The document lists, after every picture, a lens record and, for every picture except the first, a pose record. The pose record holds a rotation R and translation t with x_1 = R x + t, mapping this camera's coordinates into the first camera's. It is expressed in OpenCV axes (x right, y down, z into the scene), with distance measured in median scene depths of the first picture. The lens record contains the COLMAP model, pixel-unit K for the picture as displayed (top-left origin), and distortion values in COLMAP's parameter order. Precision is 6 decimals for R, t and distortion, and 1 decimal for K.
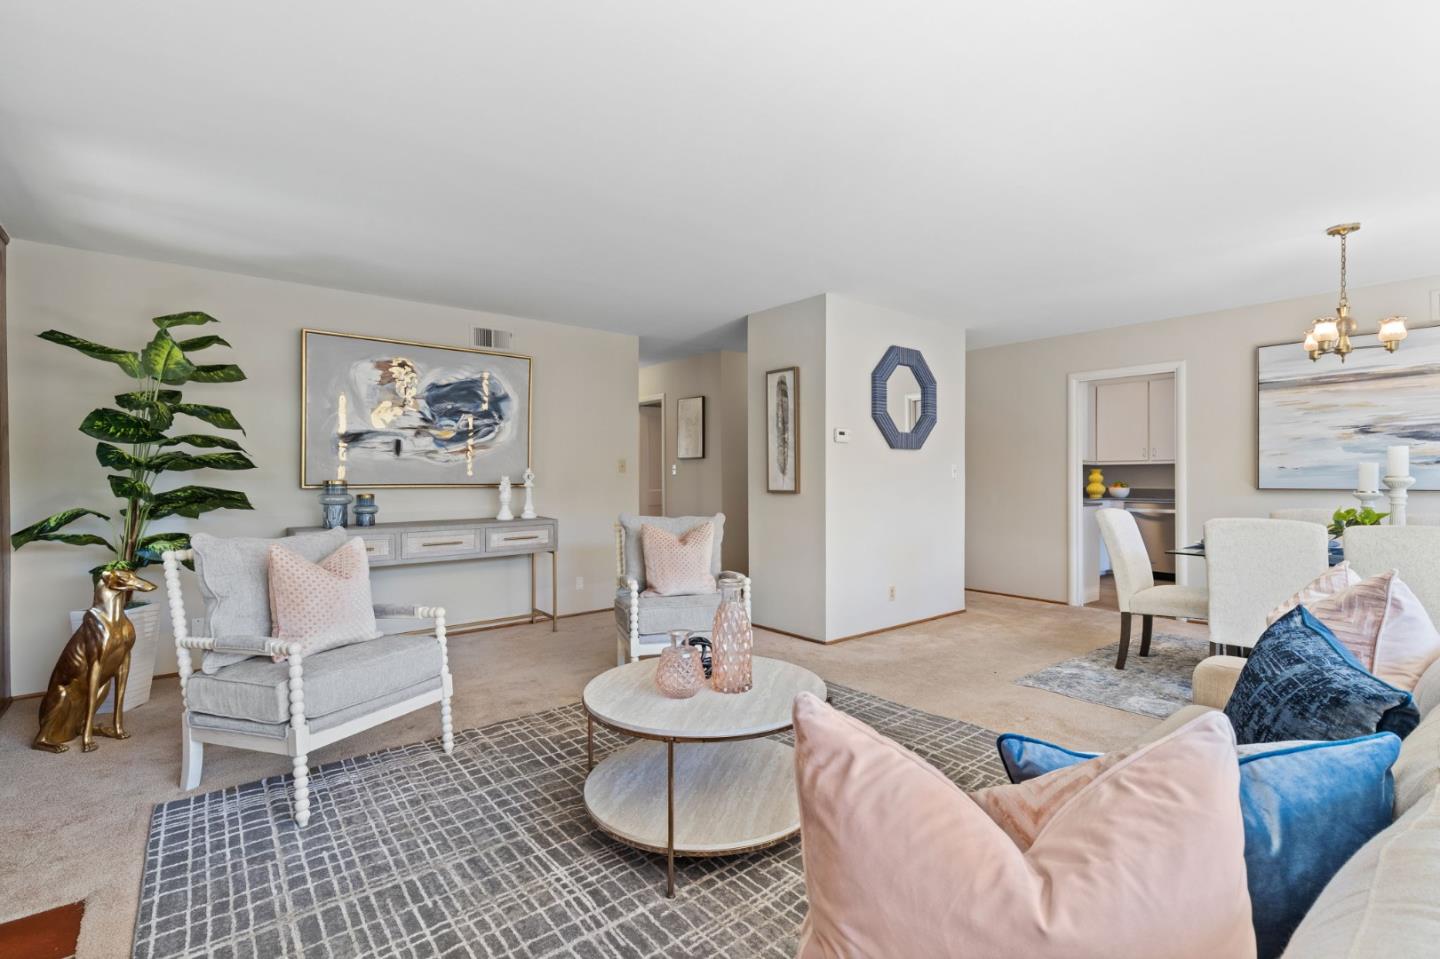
lens RADIAL K [[663.3, 0, 722.3], [0, 663.3, 476.2], [0, 0, 1]] dist [-0.001986, -0.000172]
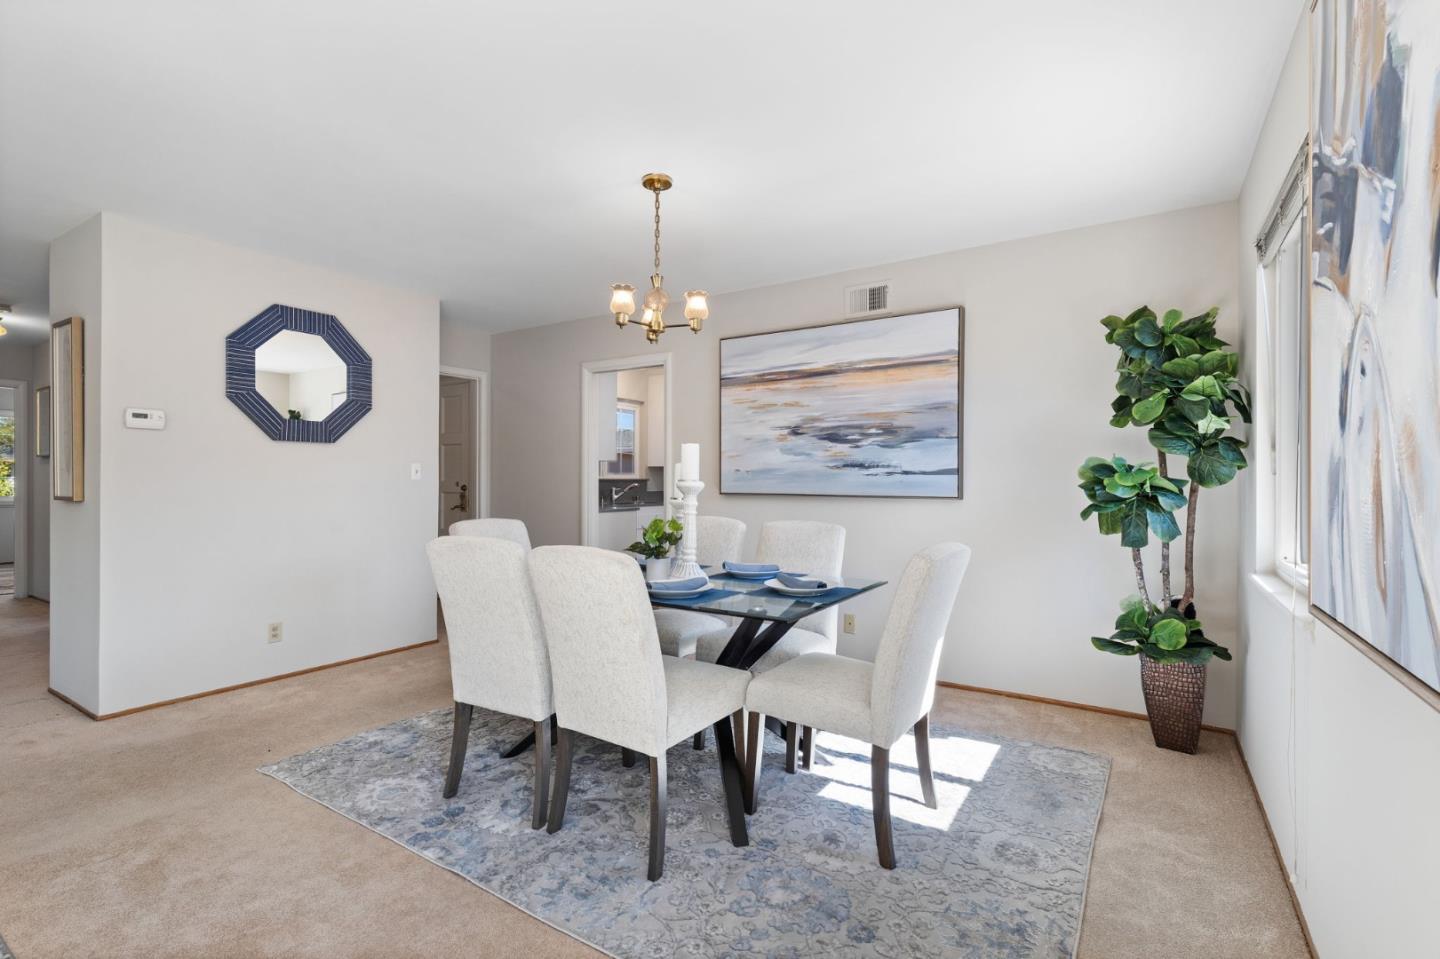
lens RADIAL K [[663.3, 0, 715.4], [0, 663.3, 477.7], [0, 0, 1]] dist [-0.001986, -0.000172]
pose [[0.946017, 0.005548, 0.324068, 0.556745], [-0.005693, 0.999984, -0.000501, -0.002362], [-0.324066, -0.001371, 0.946034, 0.142288]]
